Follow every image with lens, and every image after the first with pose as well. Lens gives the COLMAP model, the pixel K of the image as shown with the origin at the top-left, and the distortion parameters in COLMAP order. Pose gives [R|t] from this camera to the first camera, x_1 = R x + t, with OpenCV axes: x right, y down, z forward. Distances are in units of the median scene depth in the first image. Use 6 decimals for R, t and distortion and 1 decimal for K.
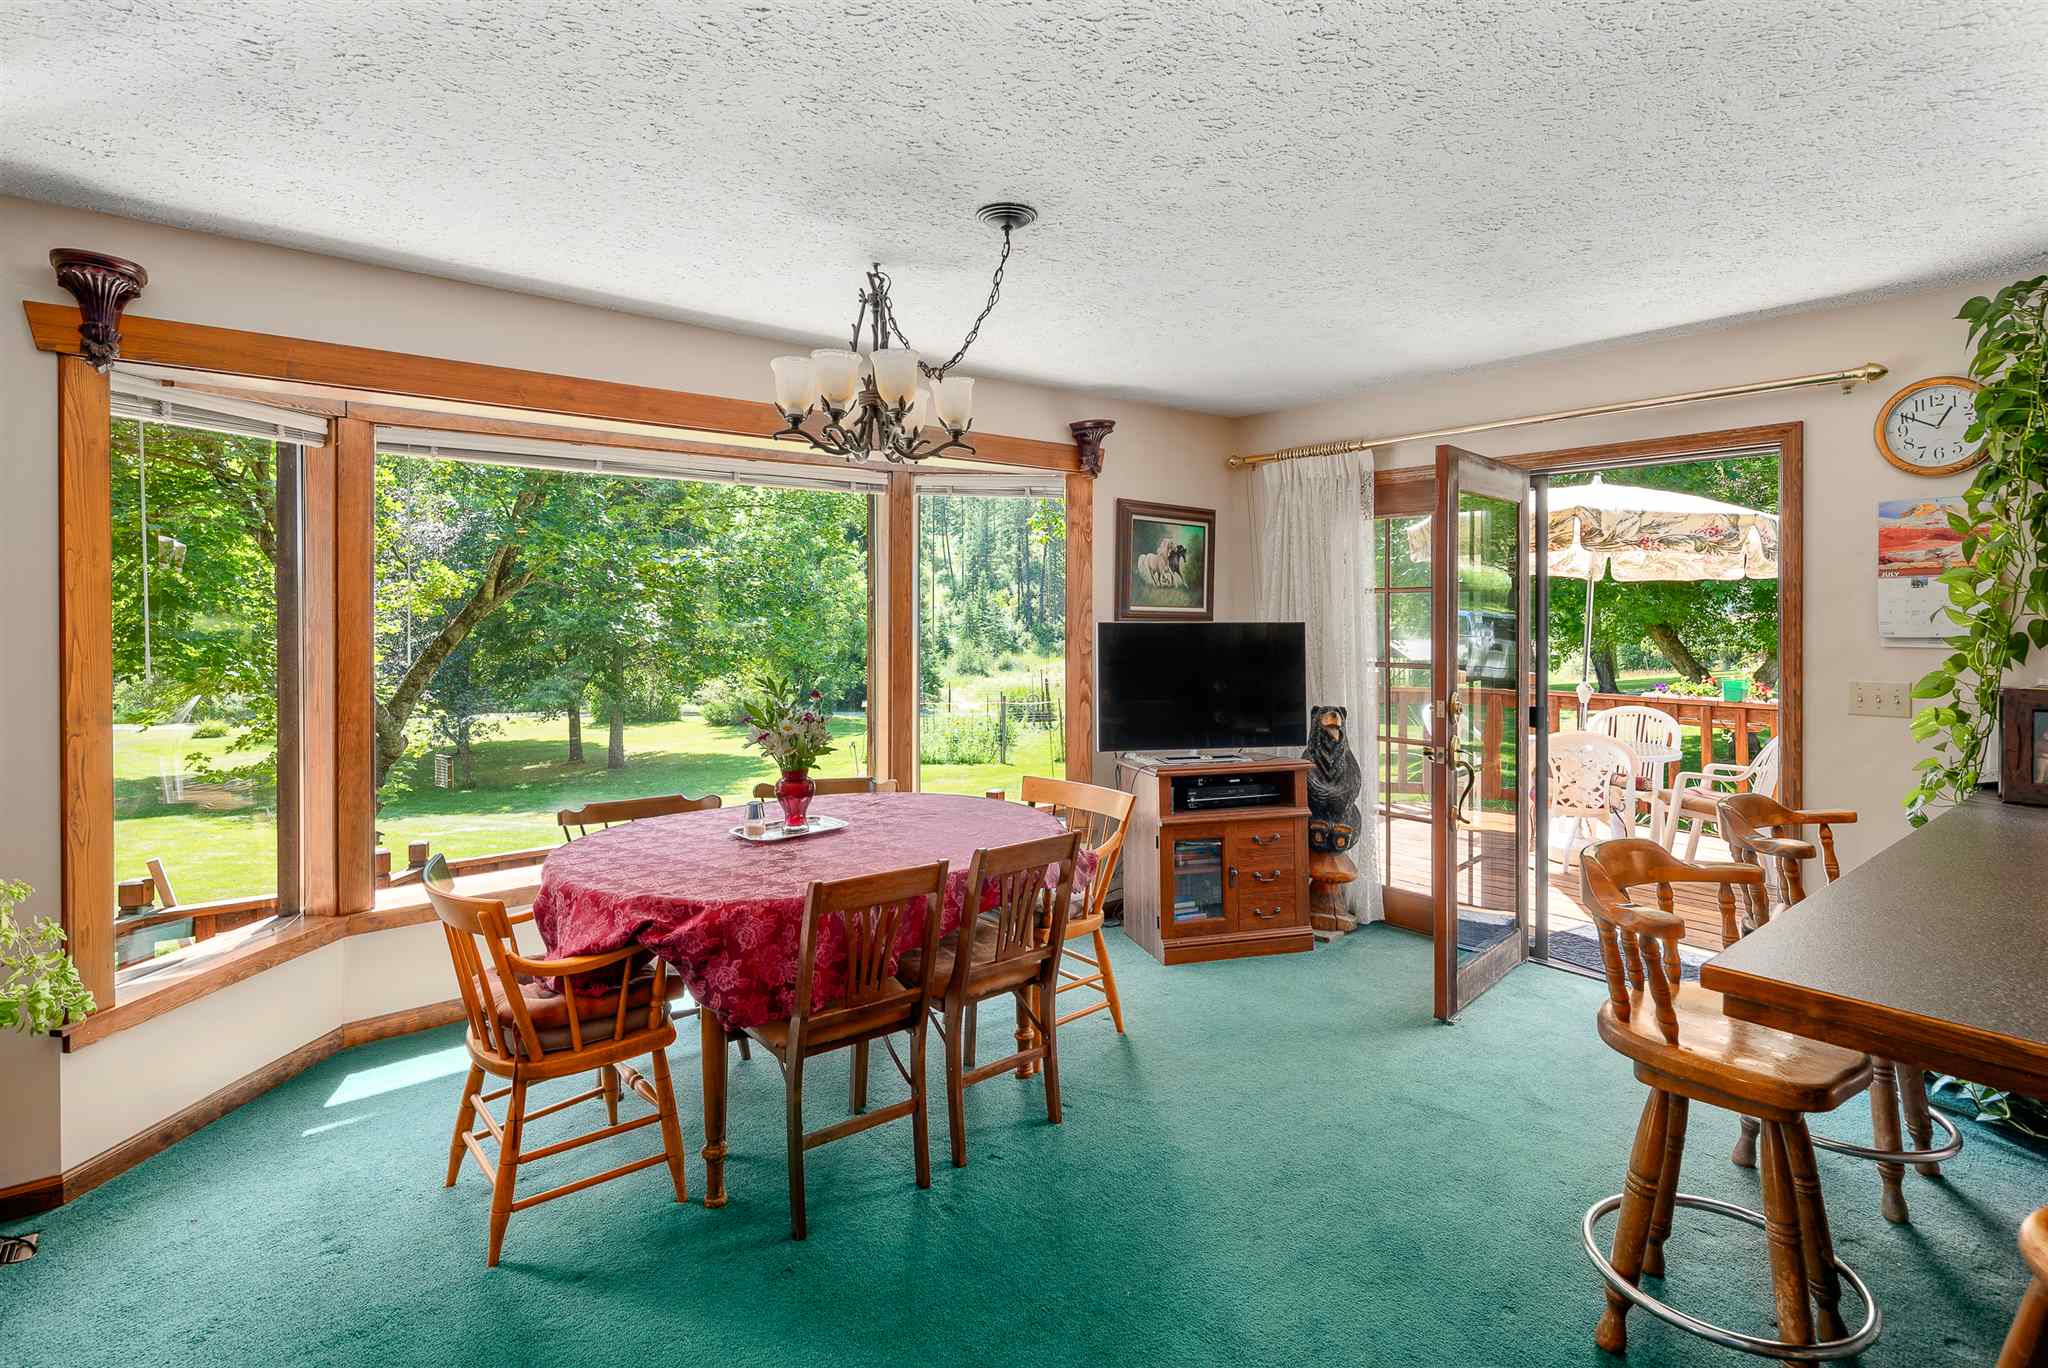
lens RADIAL K [[1018.2, 0, 1020.9], [0, 1018.2, 680.4], [0, 0, 1]] dist [-0.001885, 0.000536]
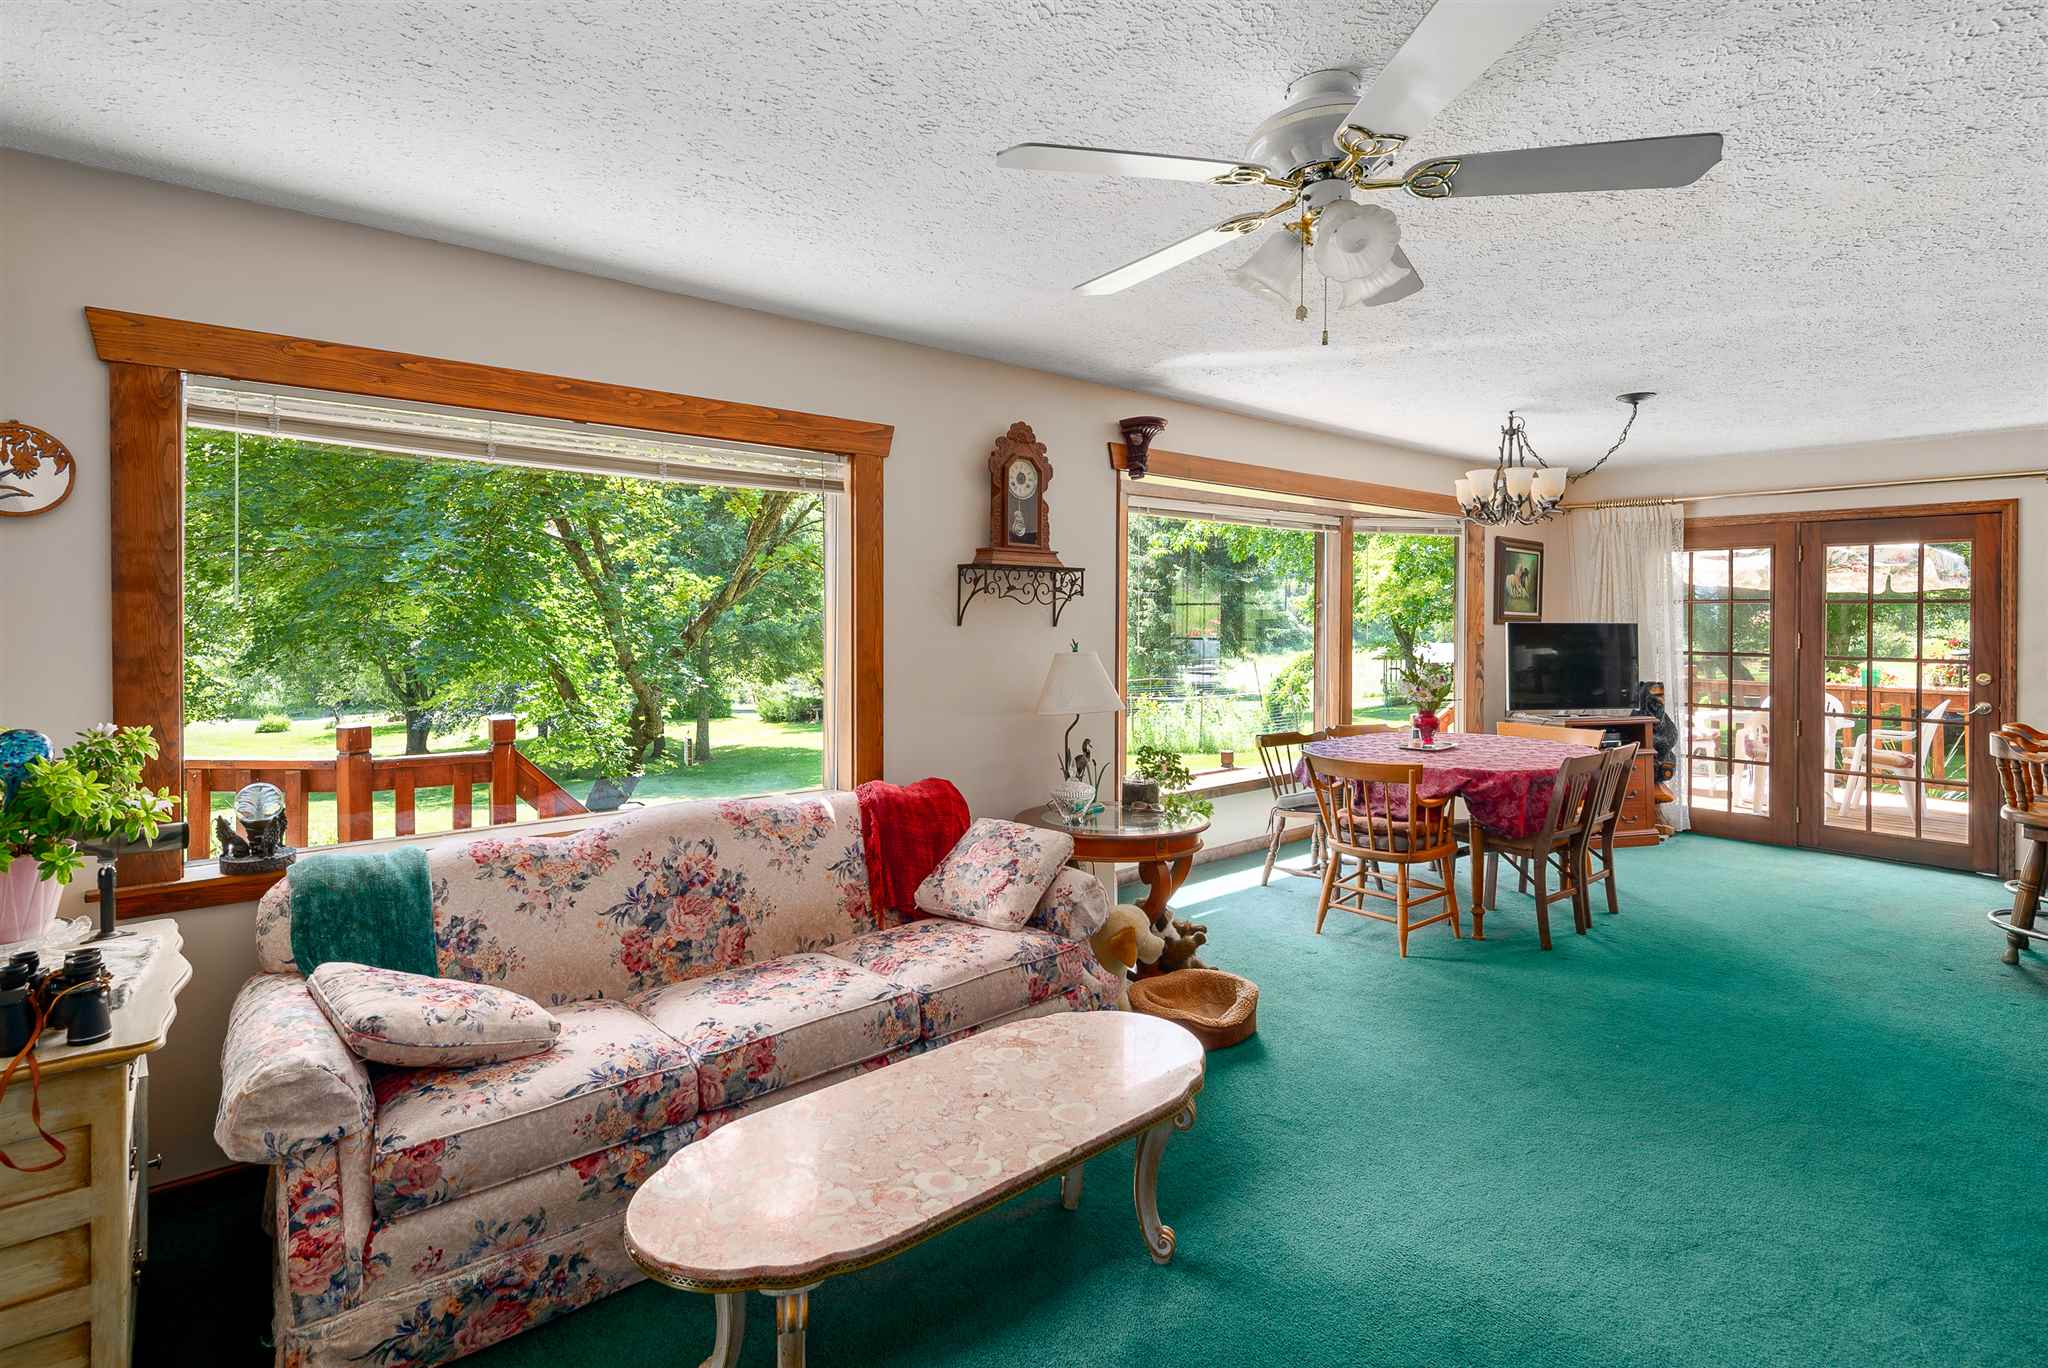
lens RADIAL K [[1018.2, 0, 1025.2], [0, 1018.2, 679.3], [0, 0, 1]] dist [-0.001885, 0.000536]
pose [[0.999961, 0.002799, 0.008407, -0.593265], [-0.002784, 0.999994, -0.001840, 0.027324], [-0.008412, 0.001817, 0.999963, -0.431917]]
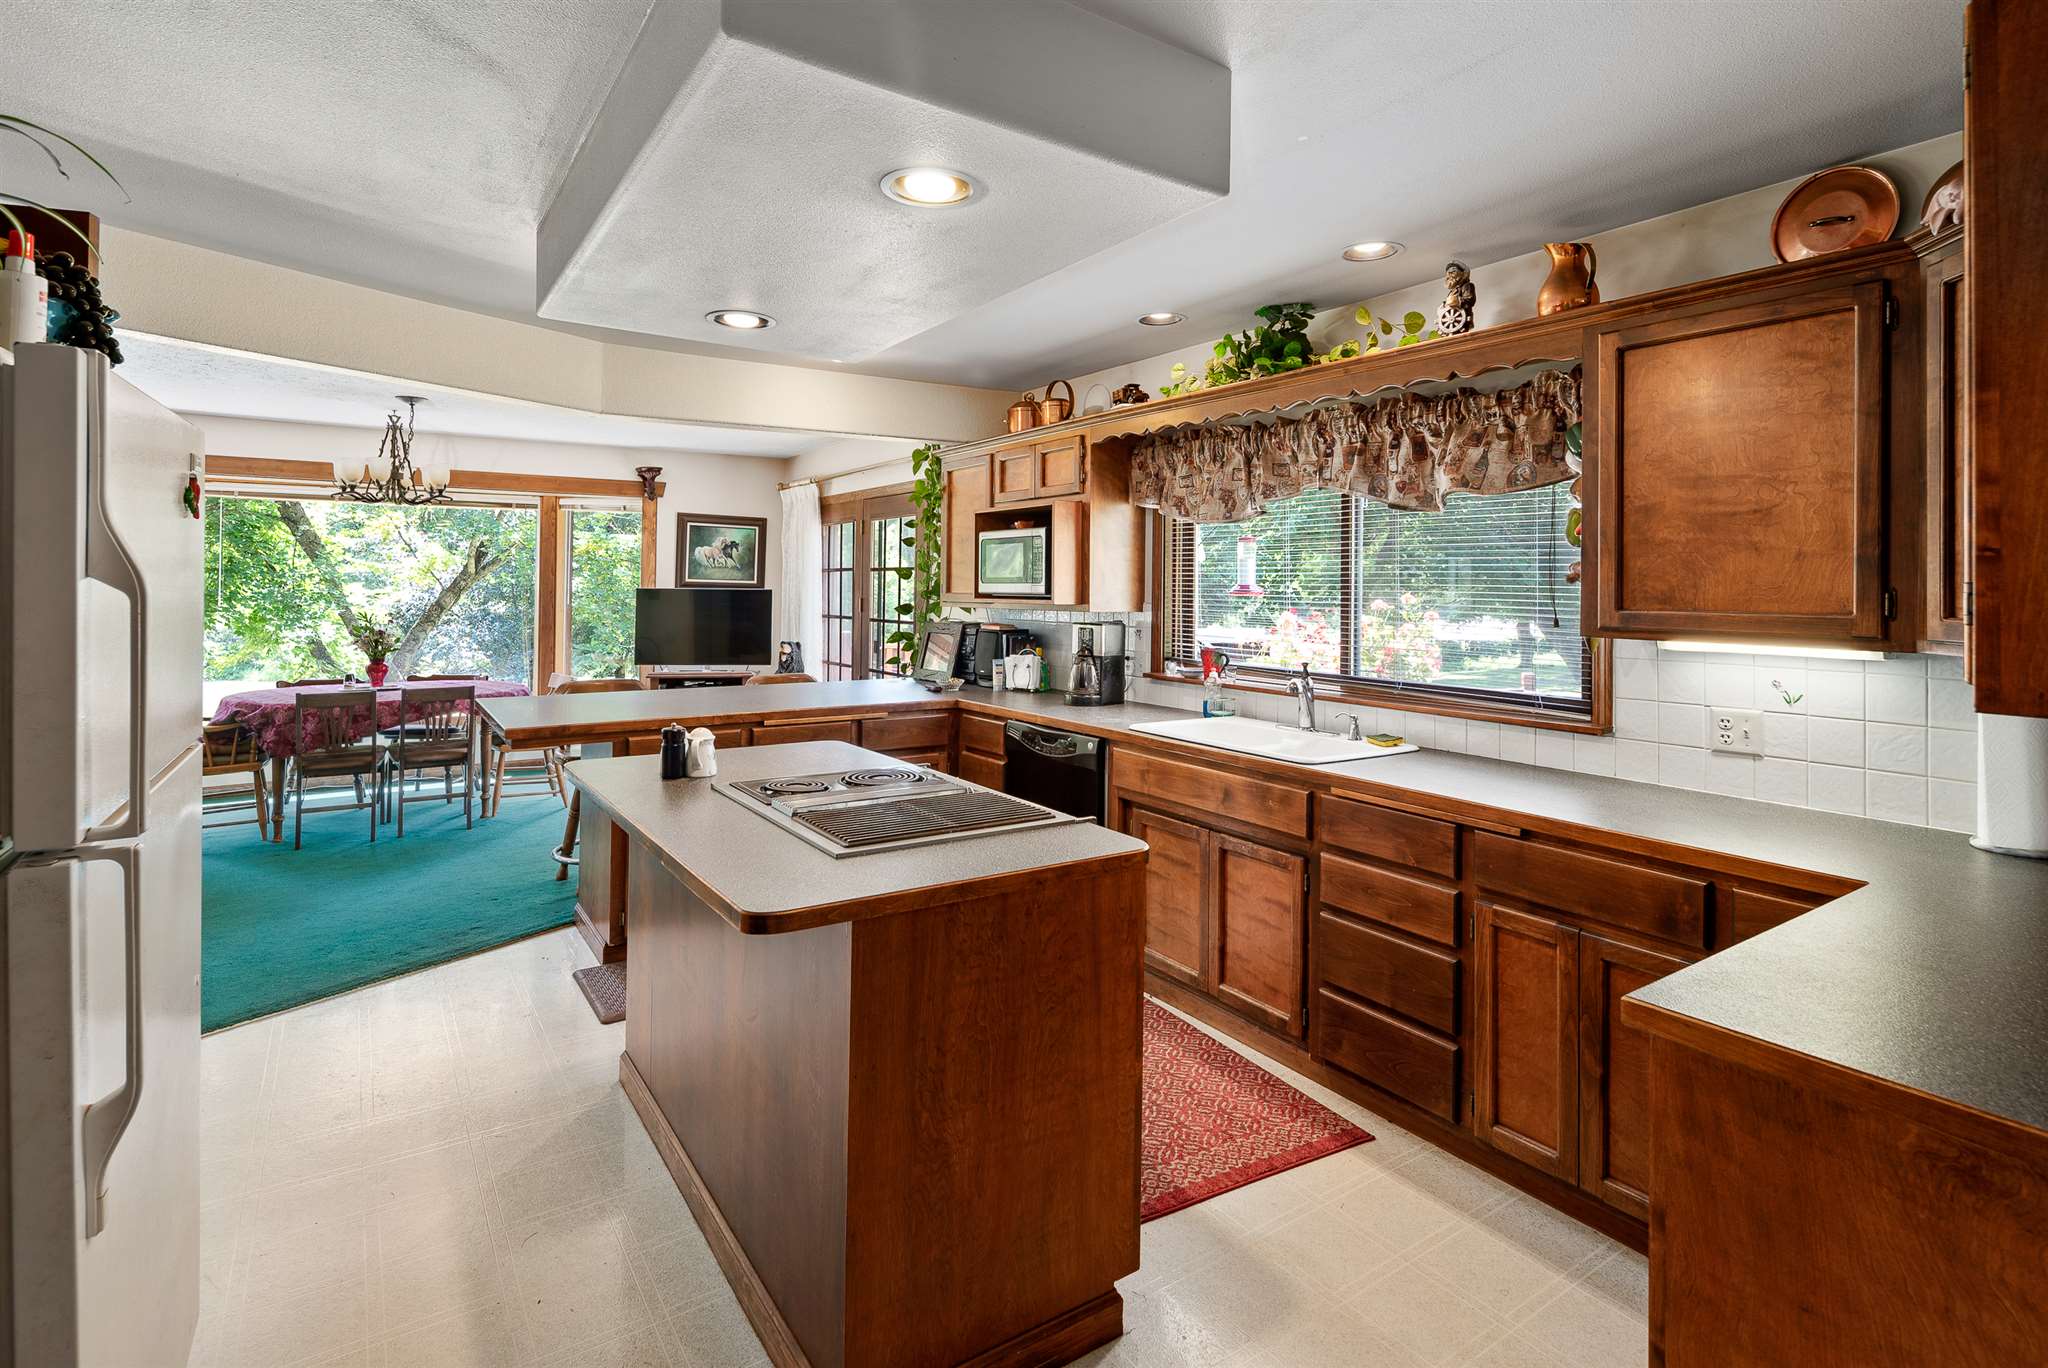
lens RADIAL K [[1018.2, 0, 1034.9], [0, 1018.2, 654.7], [0, 0, 1]] dist [-0.001885, 0.000536]
pose [[0.995109, 0.013524, -0.097853, 0.848120], [-0.014048, 0.999890, -0.004662, 0.048544], [0.097779, 0.006014, 0.995190, -0.573670]]
